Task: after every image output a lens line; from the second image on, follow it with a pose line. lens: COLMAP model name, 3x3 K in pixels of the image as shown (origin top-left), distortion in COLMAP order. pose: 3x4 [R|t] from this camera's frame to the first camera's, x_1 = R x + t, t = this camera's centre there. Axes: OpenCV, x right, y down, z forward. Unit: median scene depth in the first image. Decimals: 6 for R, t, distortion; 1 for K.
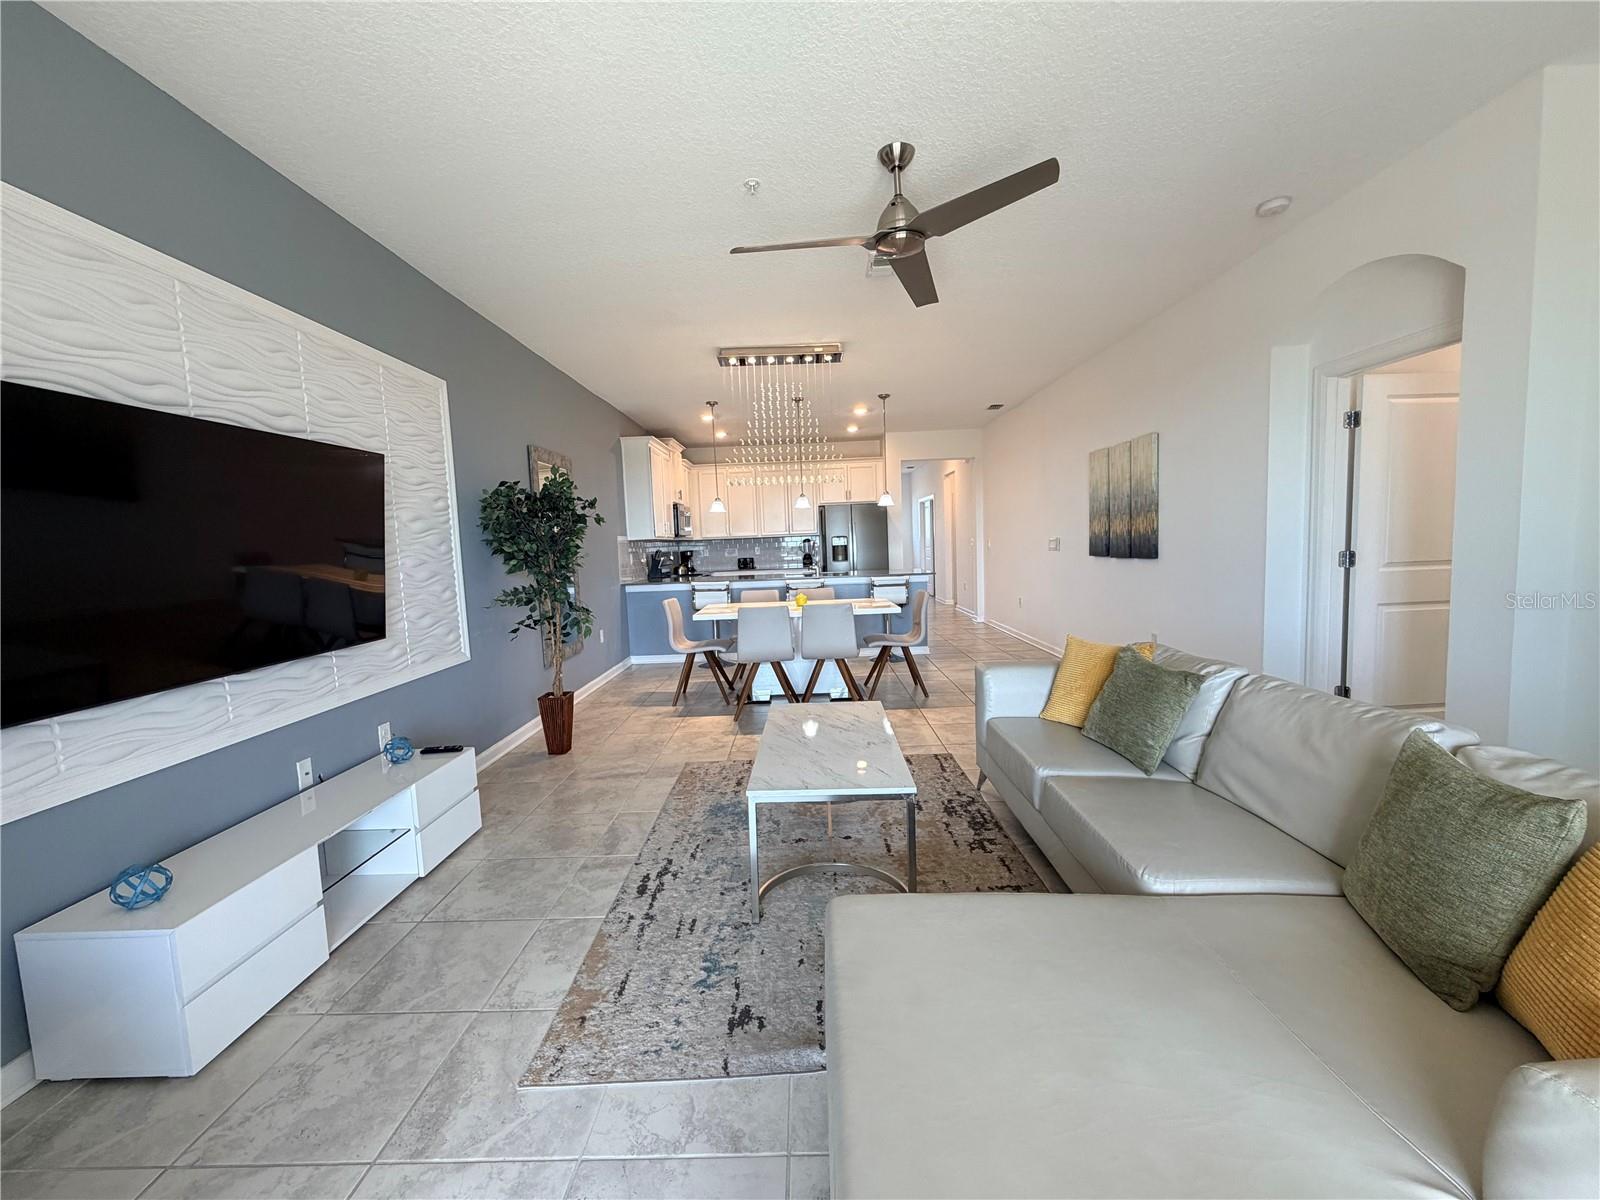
lens RADIAL K [[636.9, 0, 796.5], [0, 636.9, 602.3], [0, 0, 1]] dist [-0.000905, 0.000444]
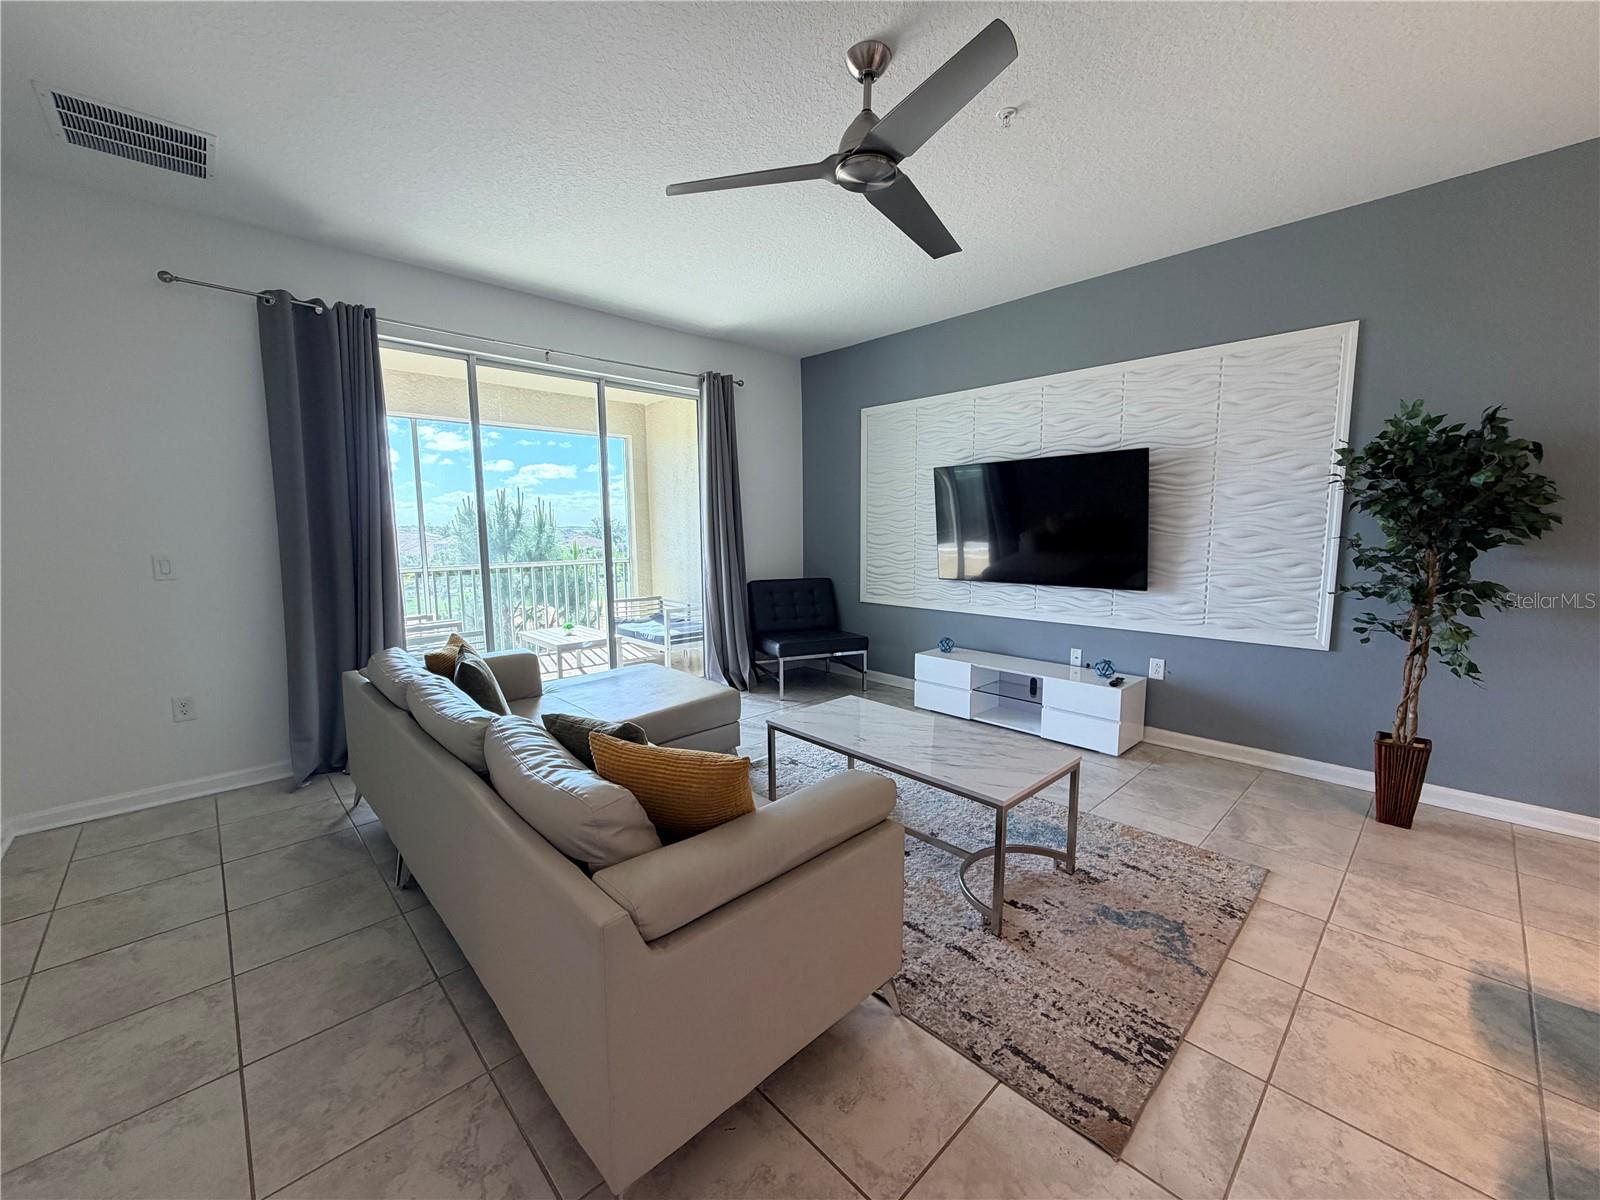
lens RADIAL K [[636.9, 0, 800.0], [0, 636.9, 599.5], [0, 0, 1]] dist [-0.000905, 0.000444]
pose [[-0.712567, 0.125828, -0.690228, 0.335891], [-0.029779, 0.977476, 0.208935, -0.078488], [0.700972, 0.169434, -0.692770, 0.627998]]
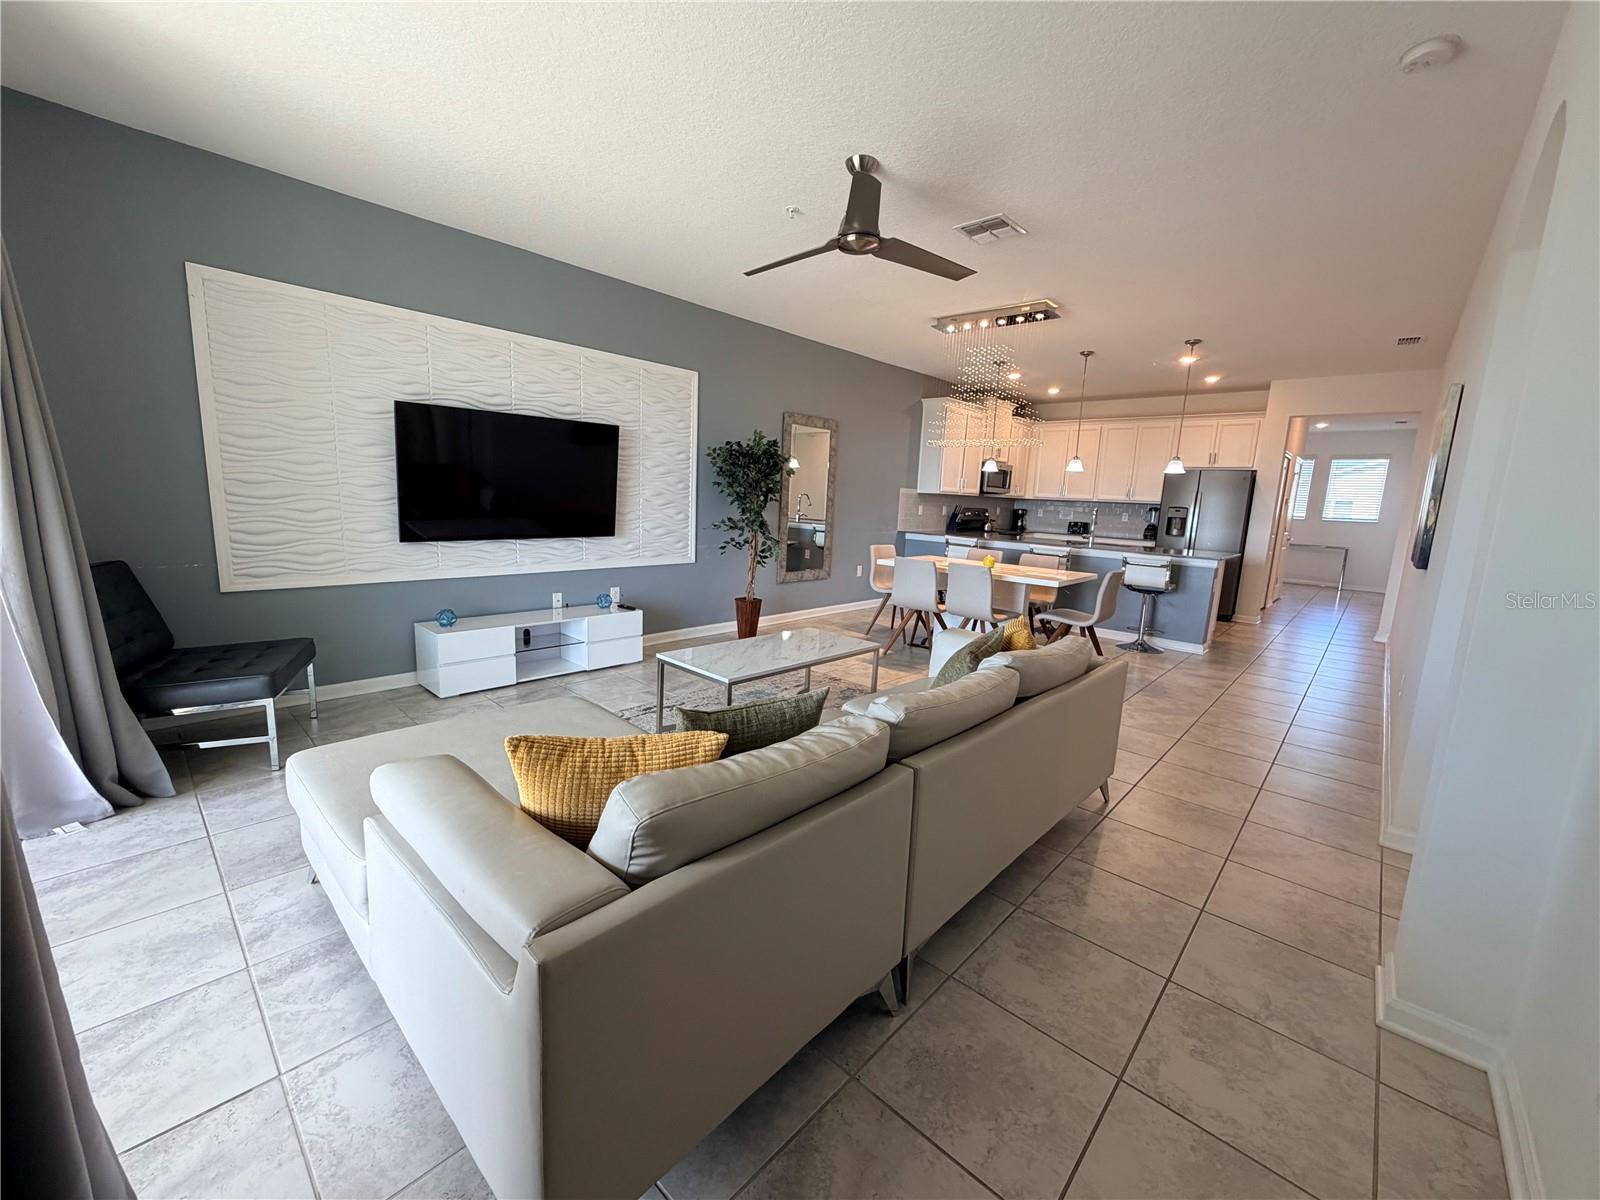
lens RADIAL K [[636.9, 0, 797.2], [0, 636.9, 599.9], [0, 0, 1]] dist [-0.000905, 0.000444]
pose [[0.741882, 0.179528, -0.646050, 0.372289], [-0.134113, 0.983751, 0.119364, -0.019532], [0.656981, -0.001911, 0.753904, 0.020451]]
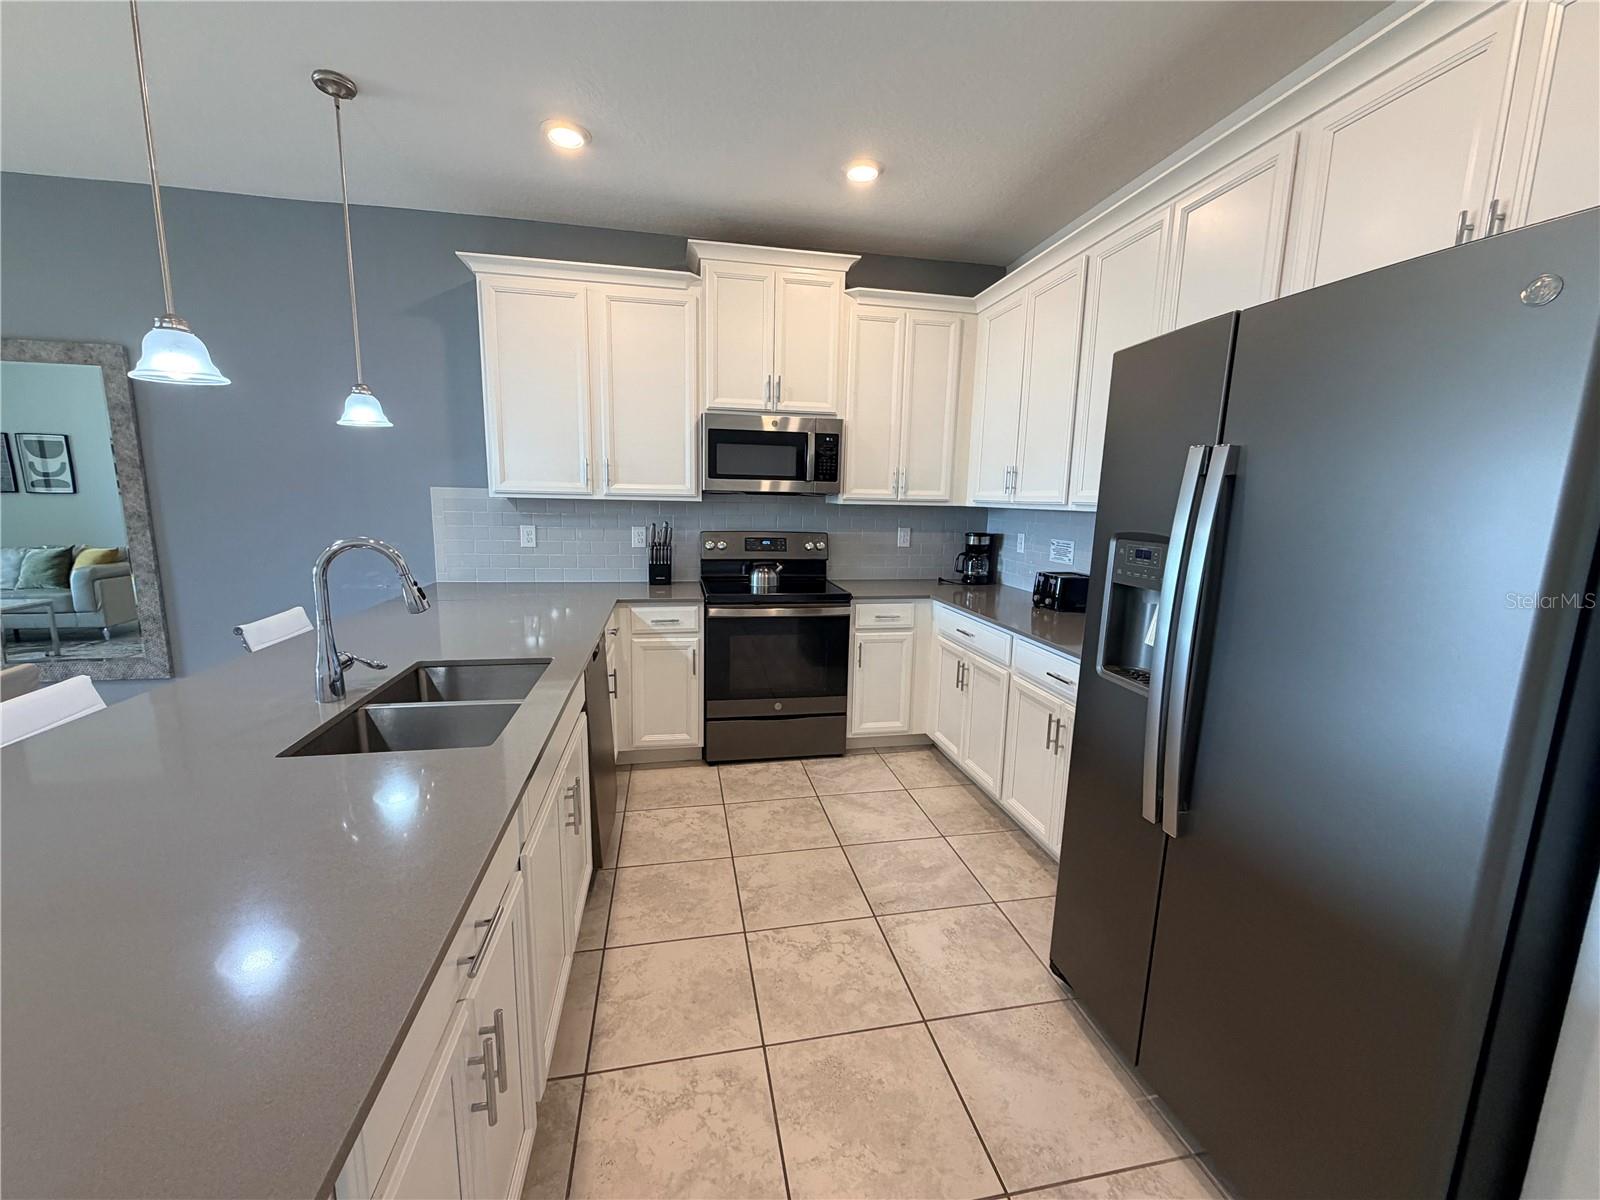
lens RADIAL K [[636.9, 0, 797.6], [0, 636.9, 597.1], [0, 0, 1]] dist [-0.000905, 0.000444]
pose [[0.207158, 0.194750, -0.958727, 0.294068], [-0.119704, 0.977668, 0.172733, -0.148865], [0.970956, 0.078980, 0.225844, 1.239914]]
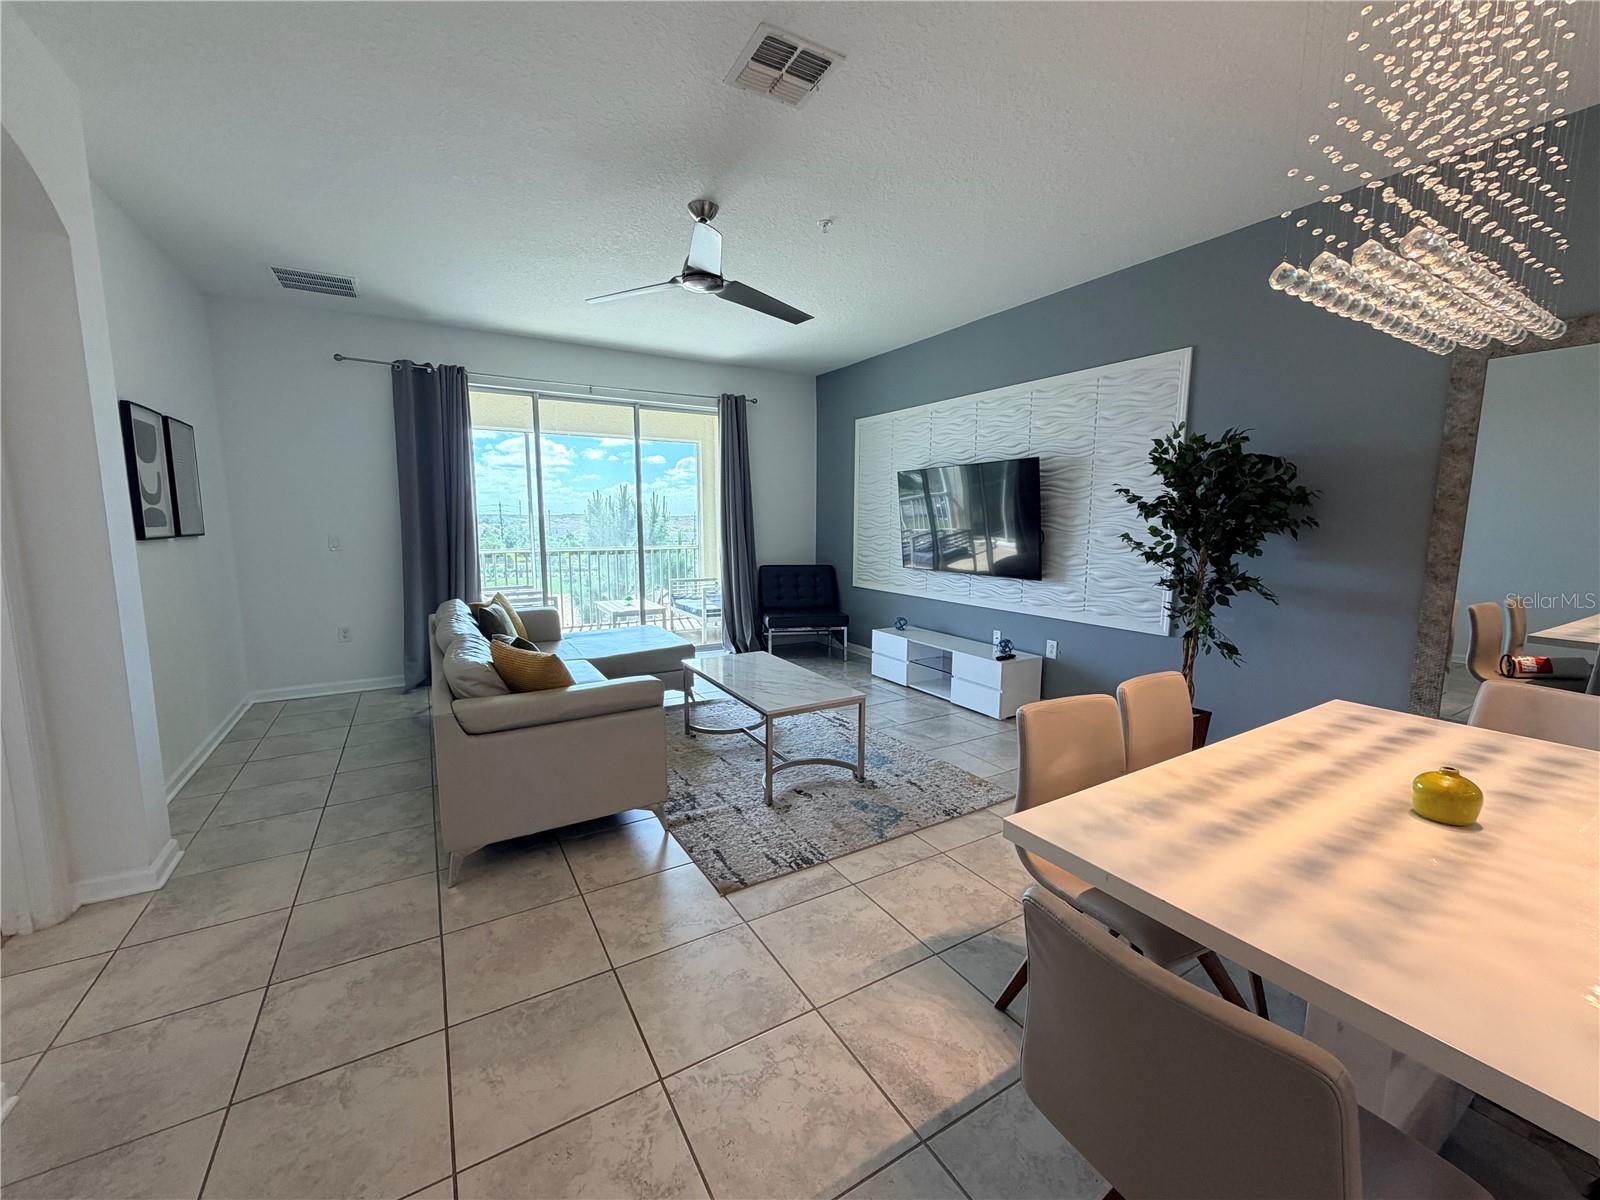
lens RADIAL K [[636.9, 0, 799.4], [0, 636.9, 599.7], [0, 0, 1]] dist [-0.000905, 0.000444]
pose [[-0.851892, 0.103922, -0.513304, 0.270664], [-0.018248, 0.973630, 0.227402, -0.102416], [0.523400, 0.203089, -0.827531, 0.870446]]
